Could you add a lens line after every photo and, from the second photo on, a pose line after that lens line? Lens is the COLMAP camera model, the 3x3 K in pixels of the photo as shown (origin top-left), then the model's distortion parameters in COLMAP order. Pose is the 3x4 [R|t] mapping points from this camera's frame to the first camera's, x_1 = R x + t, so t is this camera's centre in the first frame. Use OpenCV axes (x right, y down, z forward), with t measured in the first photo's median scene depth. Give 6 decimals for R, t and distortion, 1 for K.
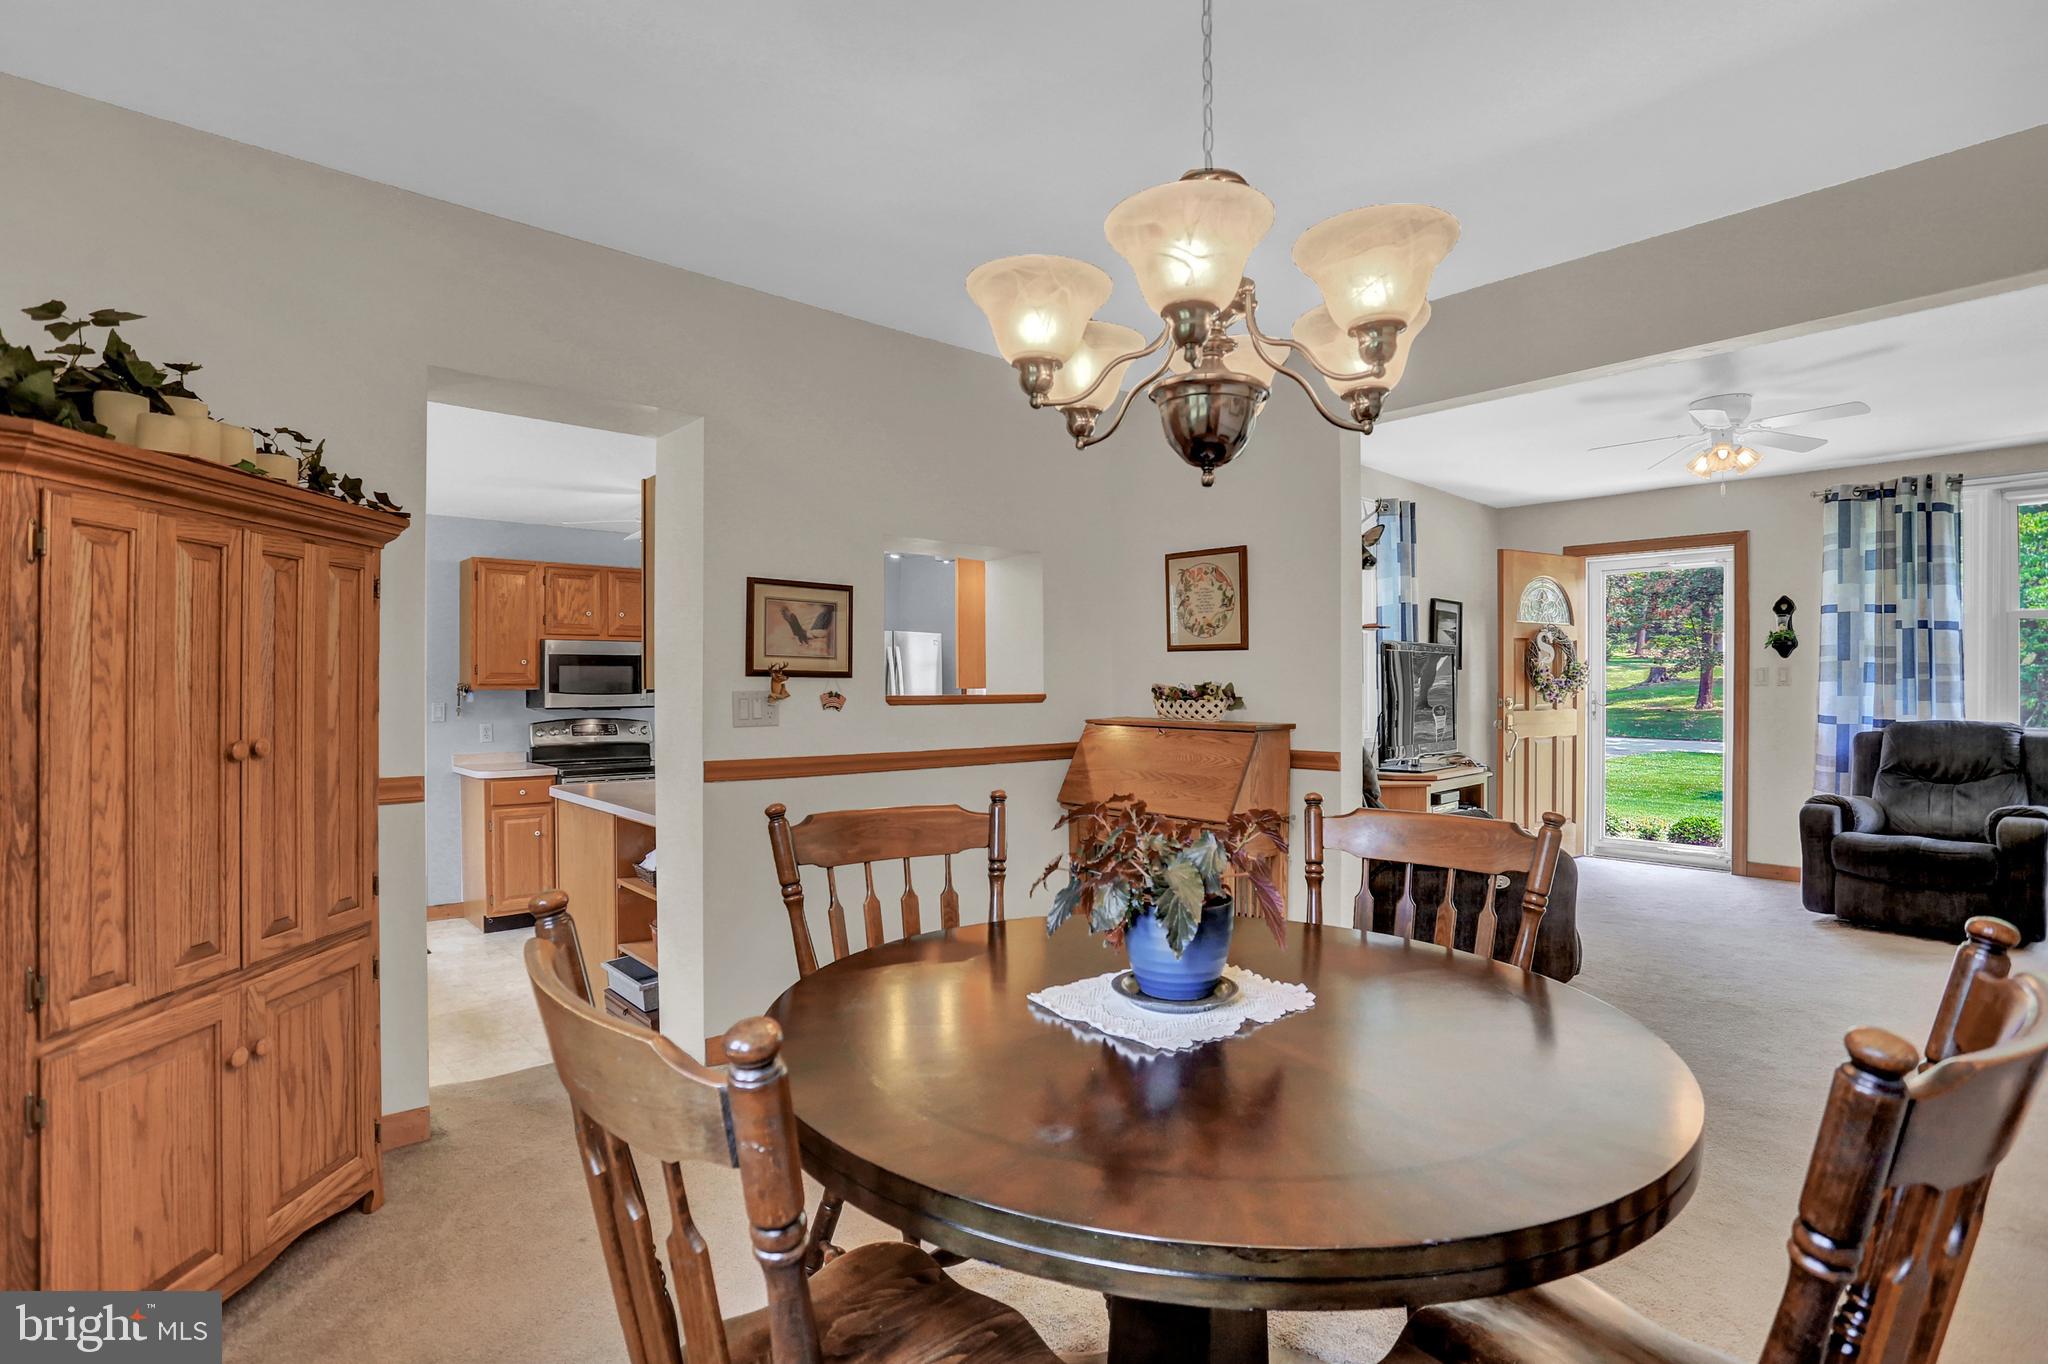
lens RADIAL K [[990.7, 0, 1024.0], [0, 990.7, 682.0], [0, 0, 1]] dist [-0.049871, 0.016286]
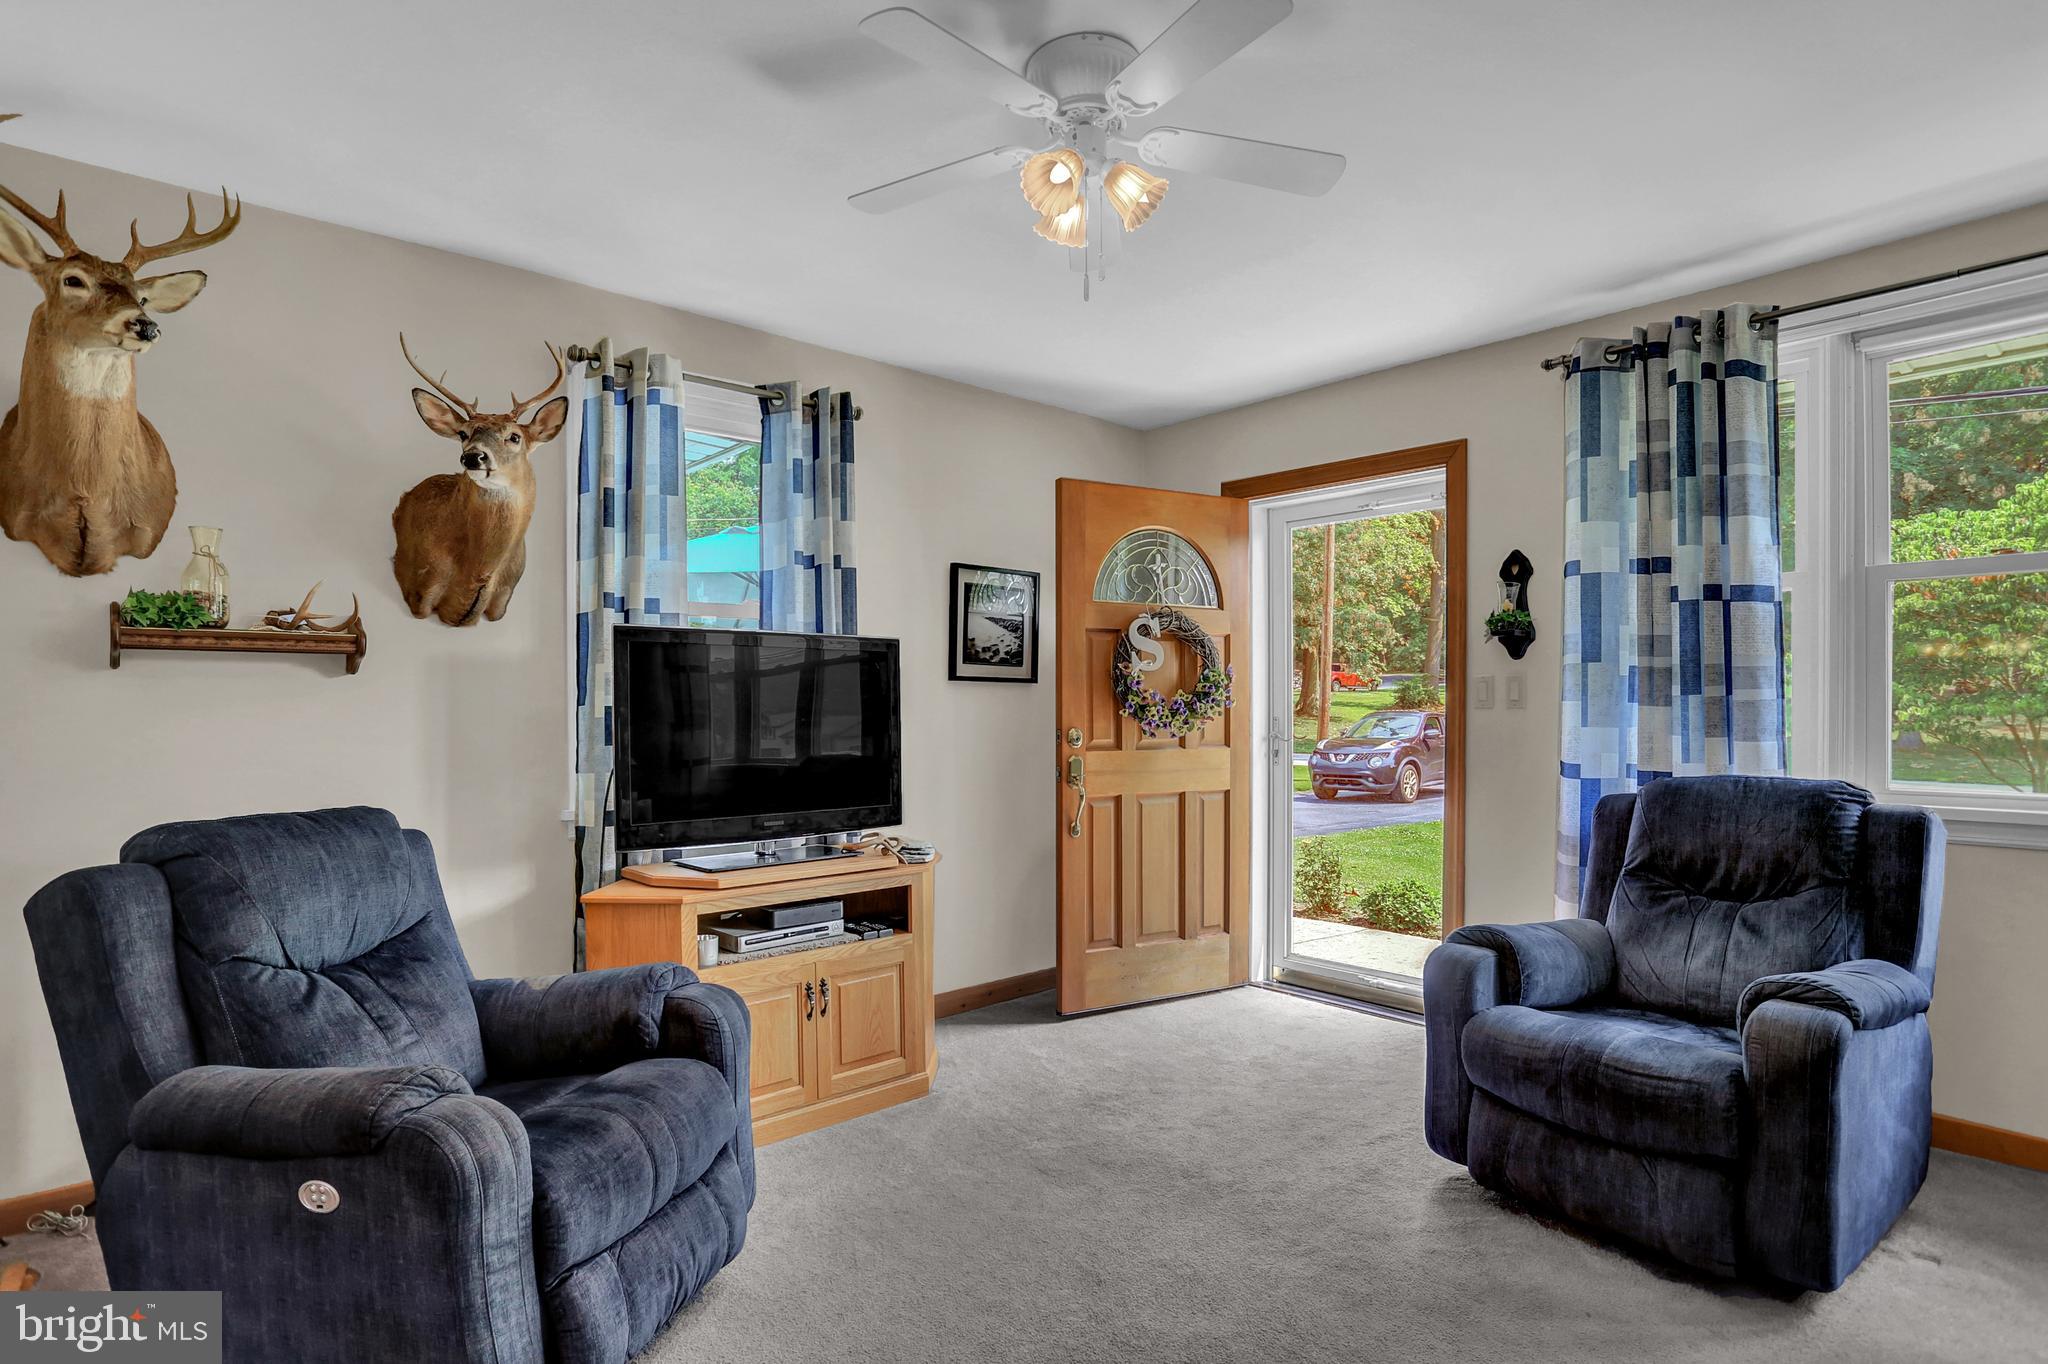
lens RADIAL K [[1070.5, 0, 1027.3], [0, 1070.5, 702.7], [0, 0, 1]] dist [-0.071577, 0.035026]
pose [[0.999893, -0.000630, -0.014607, 0.562327], [0.000608, 0.999999, -0.001568, 0.001479], [0.014608, 0.001559, 0.999892, 0.415407]]
